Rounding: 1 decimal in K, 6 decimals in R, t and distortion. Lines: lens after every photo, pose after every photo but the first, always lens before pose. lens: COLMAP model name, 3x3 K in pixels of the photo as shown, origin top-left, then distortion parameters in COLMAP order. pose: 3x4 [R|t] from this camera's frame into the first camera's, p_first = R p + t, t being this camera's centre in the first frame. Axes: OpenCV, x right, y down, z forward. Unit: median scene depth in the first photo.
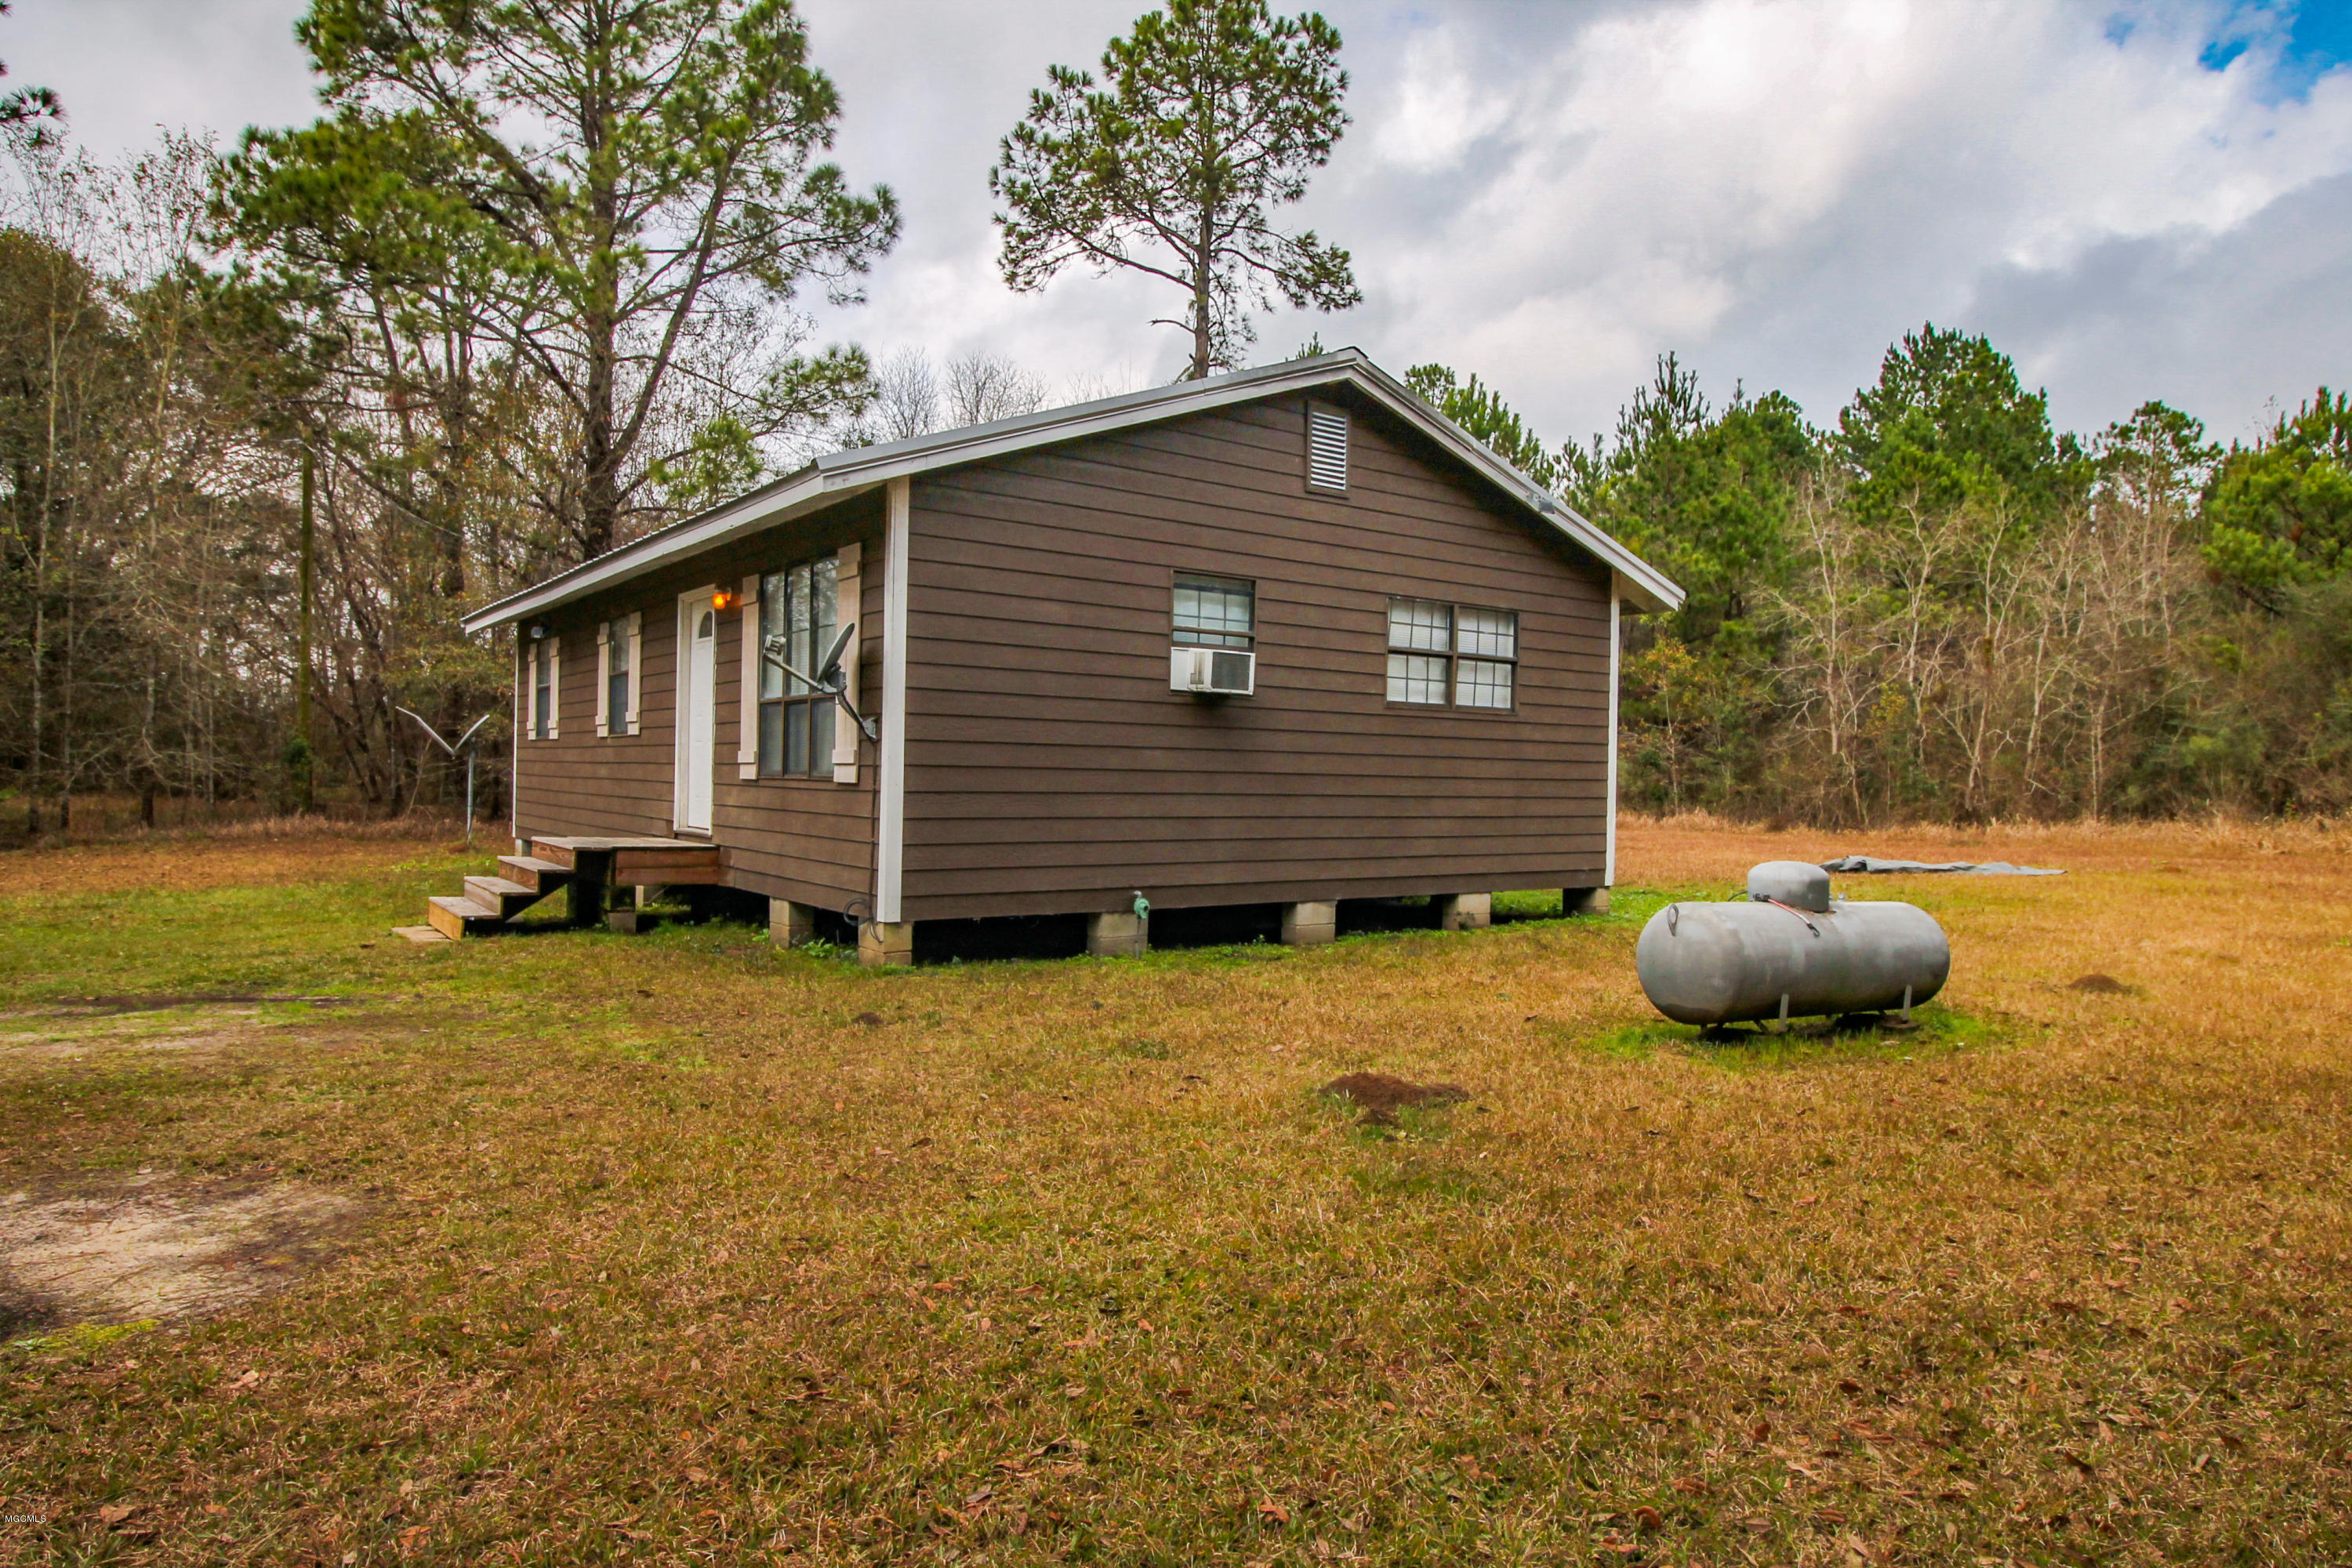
lens RADIAL K [[1423.0, 0, 1180.8], [0, 1423.0, 735.2], [0, 0, 1]] dist [0.014263, -0.017003]
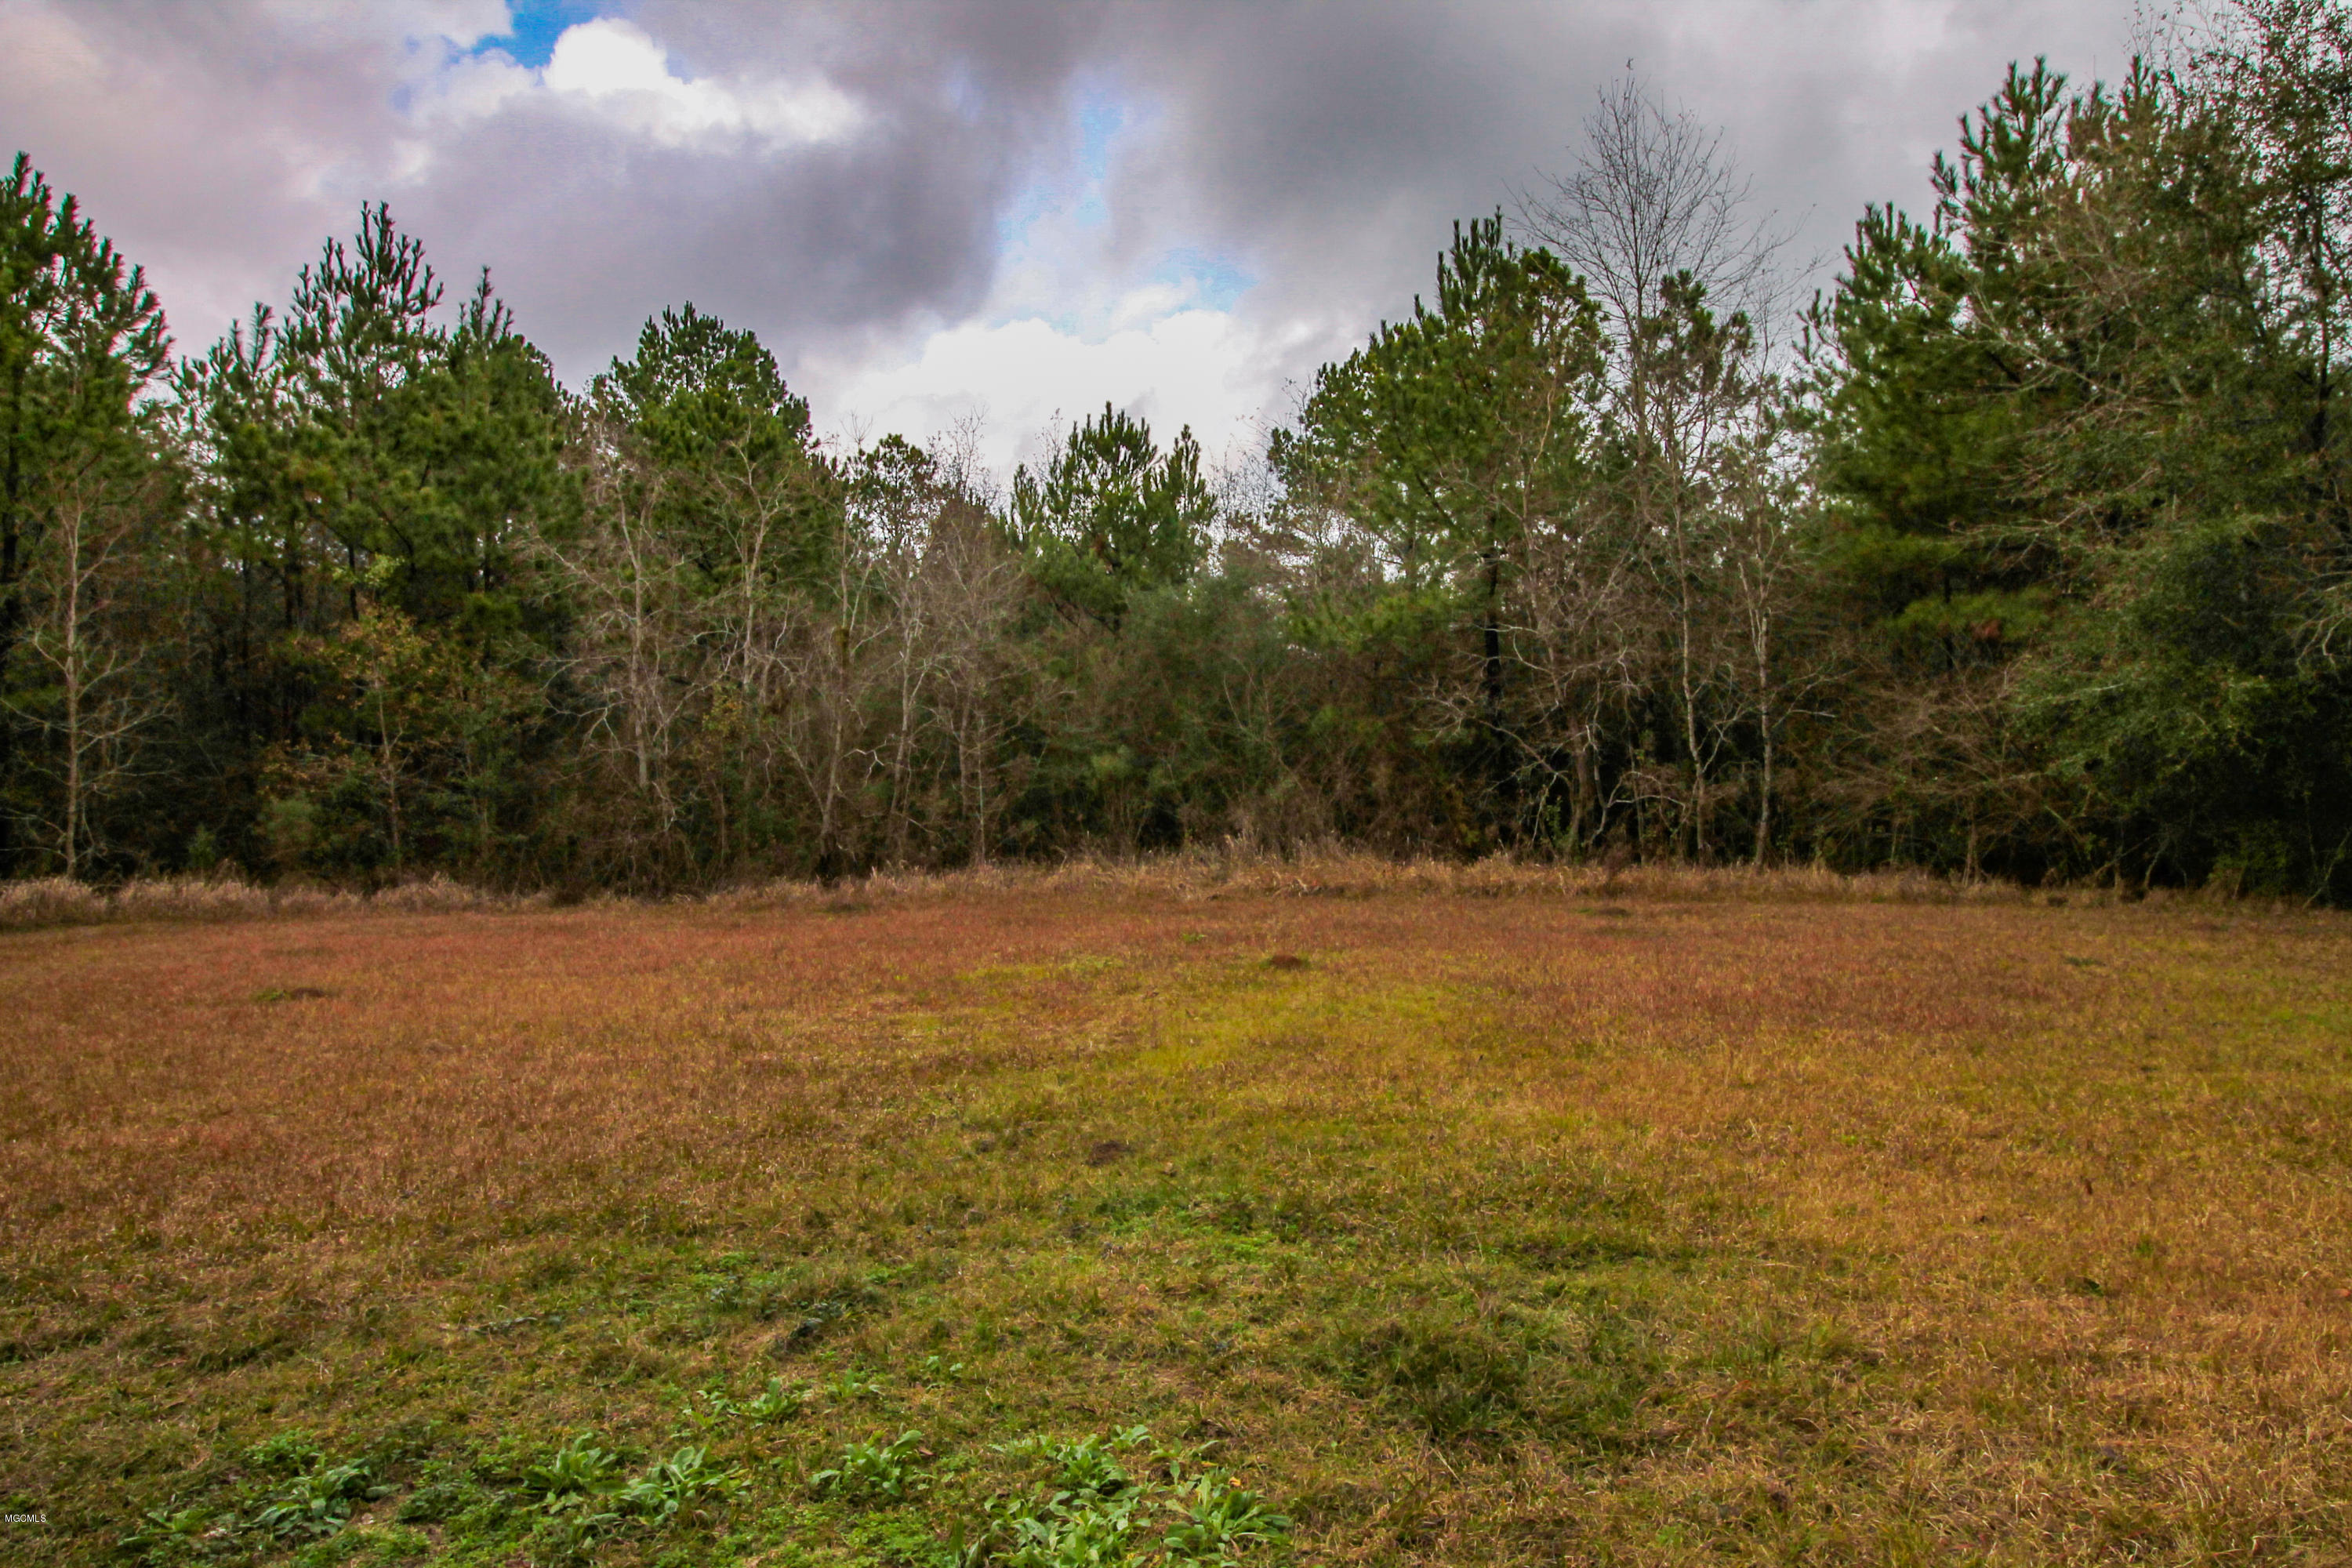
lens RADIAL K [[1406.3, 0, 1278.5], [0, 1406.3, 787.7], [0, 0, 1]] dist [-0.067242, 0.016471]
pose [[0.608181, -0.016831, 0.793620, 0.090121], [0.006594, 0.999848, 0.016151, 0.004716], [-0.793771, -0.004590, 0.608199, 0.281954]]
